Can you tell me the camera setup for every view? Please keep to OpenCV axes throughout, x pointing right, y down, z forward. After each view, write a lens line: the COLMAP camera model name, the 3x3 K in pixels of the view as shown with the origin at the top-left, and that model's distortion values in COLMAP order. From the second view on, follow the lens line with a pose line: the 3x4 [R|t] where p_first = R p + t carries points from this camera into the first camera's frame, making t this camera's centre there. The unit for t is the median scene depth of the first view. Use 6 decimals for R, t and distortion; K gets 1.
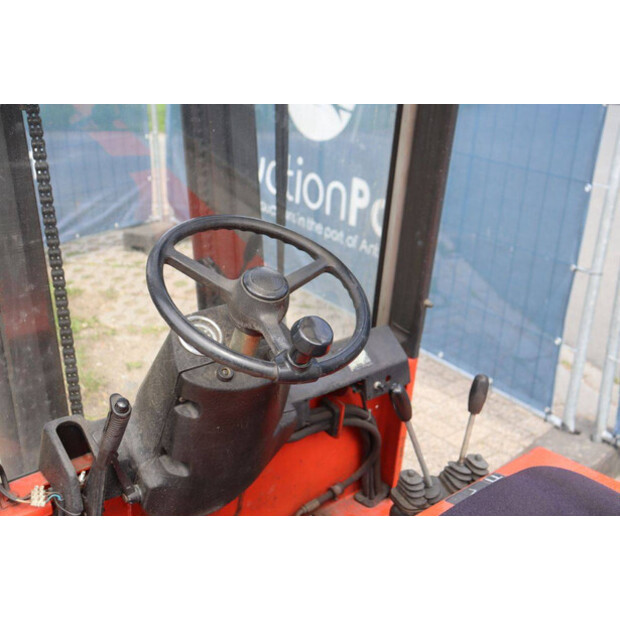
lens RADIAL K [[773.9, 0, 310.0], [0, 773.9, 310.0], [0, 0, 1]] dist [0.014557, -0.005672]
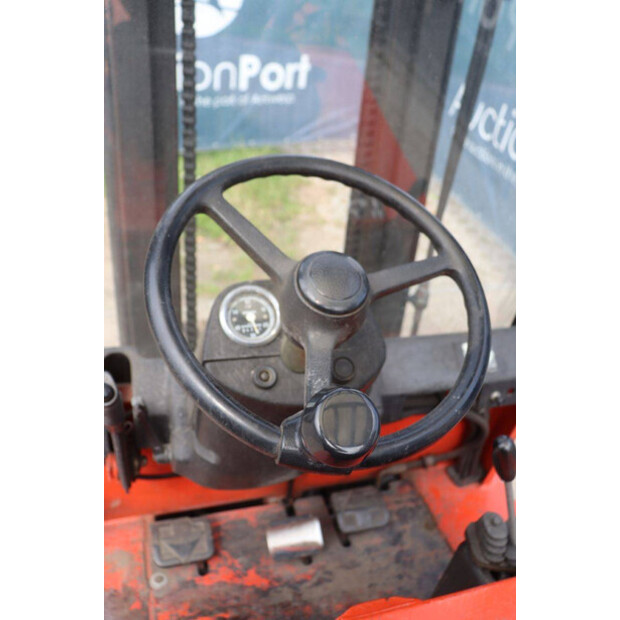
lens RADIAL K [[574.4, 0, 310.0], [0, 574.4, 310.0], [0, 0, 1]] dist [-0.136618, 0.178056]
pose [[0.919356, 0.289267, -0.266662, 0.039437], [-0.237891, 0.948578, 0.208824, -0.073408], [0.313355, -0.128548, 0.940895, 0.377519]]
